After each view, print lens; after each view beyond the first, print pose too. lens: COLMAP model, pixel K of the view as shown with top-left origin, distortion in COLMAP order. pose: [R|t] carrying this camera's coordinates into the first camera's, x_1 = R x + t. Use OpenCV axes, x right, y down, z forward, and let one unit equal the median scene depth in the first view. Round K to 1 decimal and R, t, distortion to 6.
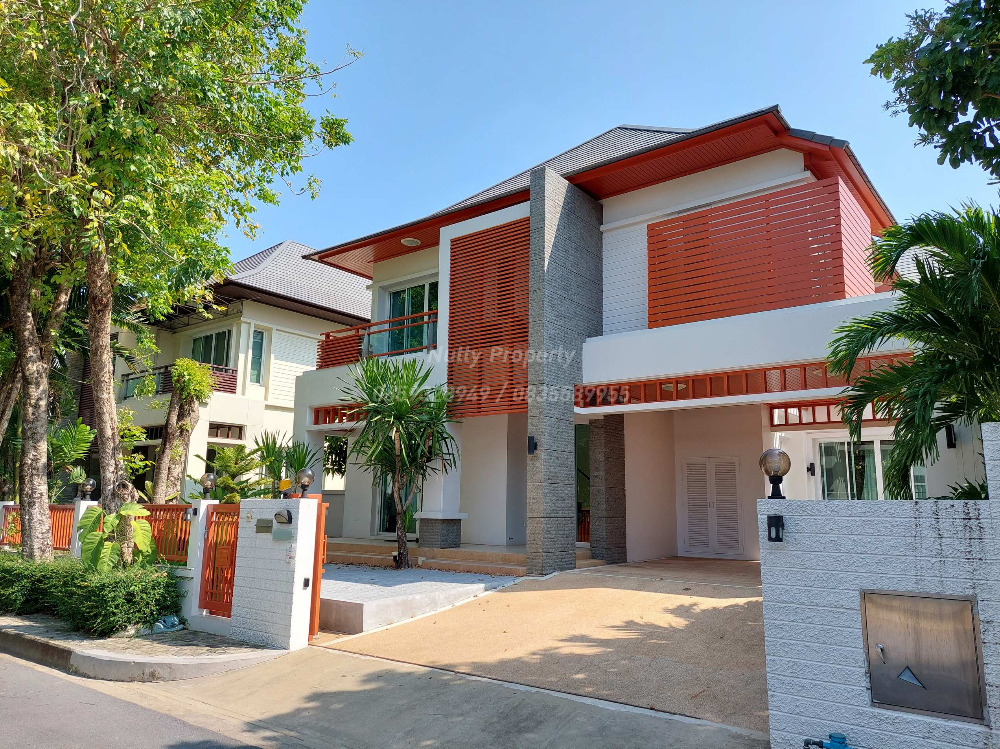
lens RADIAL K [[717.2, 0, 500.9], [0, 717.2, 375.7], [0, 0, 1]] dist [0.028343, -0.003642]
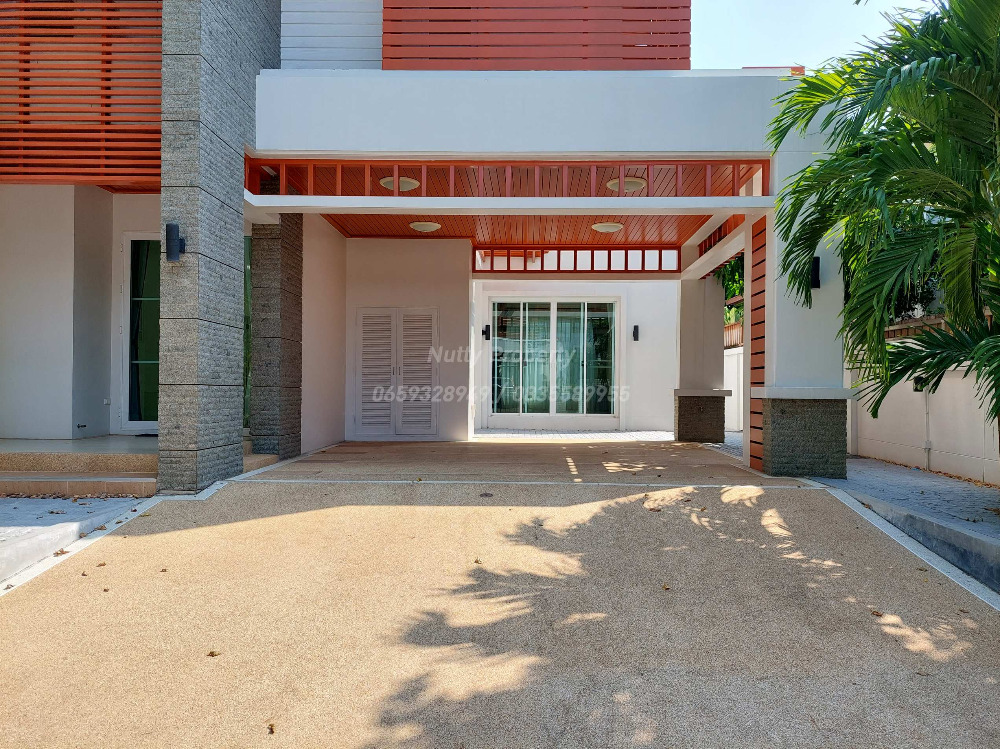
lens RADIAL K [[717.2, 0, 495.2], [0, 717.2, 392.9], [0, 0, 1]] dist [0.028343, -0.003642]
pose [[0.798854, -0.013206, 0.601379, -0.081218], [-0.098847, 0.983286, 0.152897, 0.099456], [-0.593347, -0.181587, 0.784197, 0.448483]]
